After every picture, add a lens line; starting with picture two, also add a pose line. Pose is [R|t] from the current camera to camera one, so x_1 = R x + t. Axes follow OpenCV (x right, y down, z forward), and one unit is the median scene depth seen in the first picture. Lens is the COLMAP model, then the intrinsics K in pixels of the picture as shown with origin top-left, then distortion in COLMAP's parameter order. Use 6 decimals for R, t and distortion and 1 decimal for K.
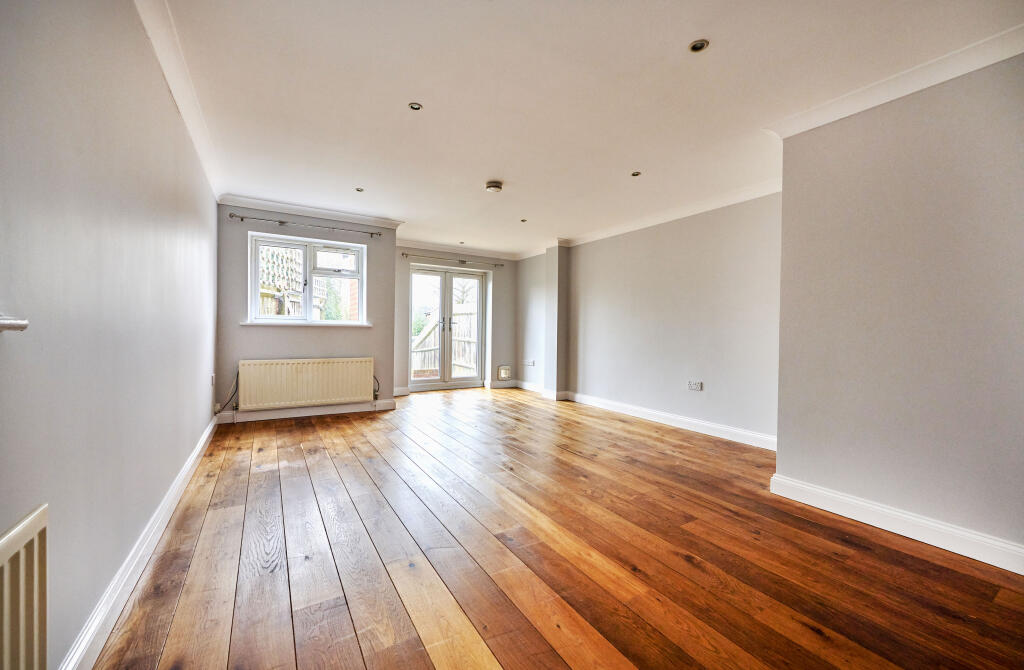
lens RADIAL K [[400.0, 0, 512.0], [0, 400.0, 335.0], [0, 0, 1]] dist [-0.001737, -0.000483]
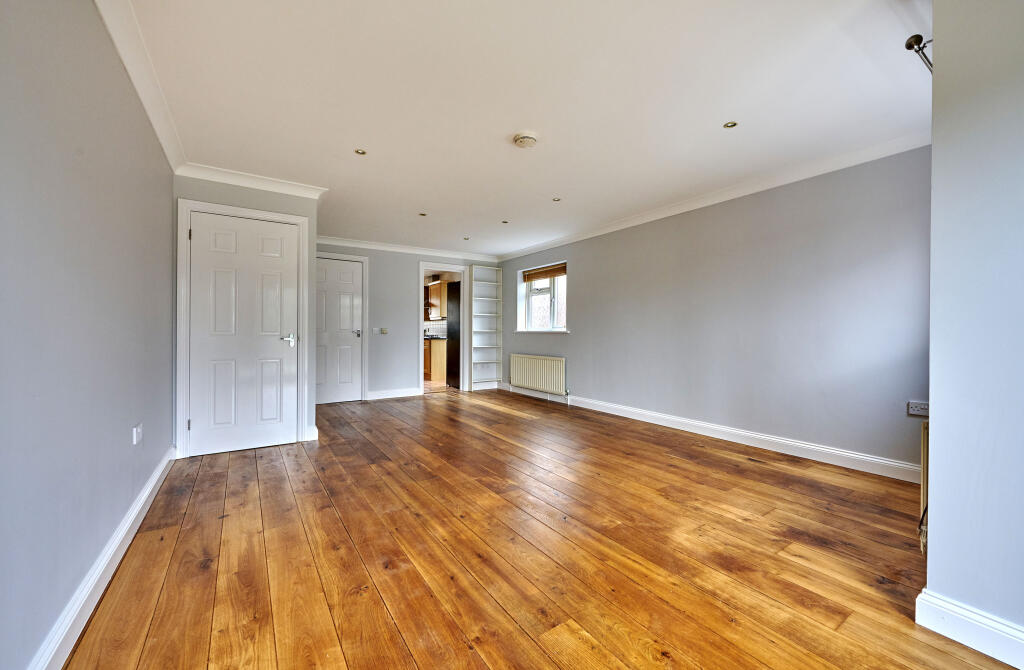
lens RADIAL K [[400.0, 0, 512.0], [0, 400.0, 335.0], [0, 0, 1]] dist [-0.001737, -0.000483]
pose [[-0.998073, -0.018370, -0.059264, 0.024505], [-0.019065, 0.999756, 0.011192, -0.017014], [0.059044, 0.012300, -0.998180, 2.120882]]
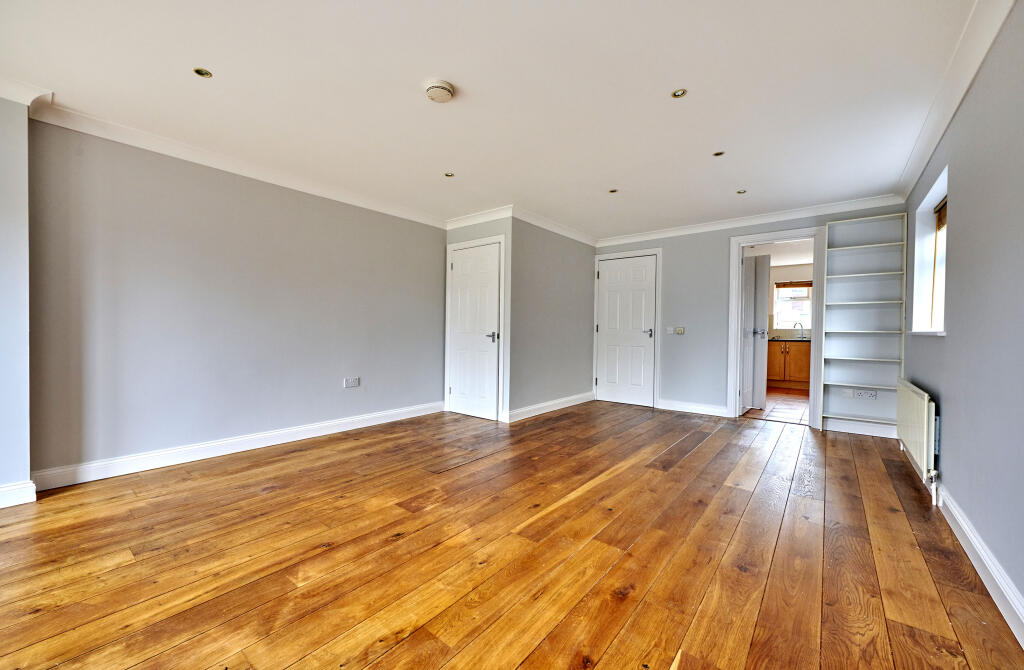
lens RADIAL K [[400.0, 0, 512.0], [0, 400.0, 335.0], [0, 0, 1]] dist [-0.001737, -0.000483]
pose [[-0.341276, -0.031944, 0.939420, -0.803985], [-0.009814, 0.999489, 0.030422, -0.029495], [-0.939912, 0.001163, -0.341415, 1.337546]]
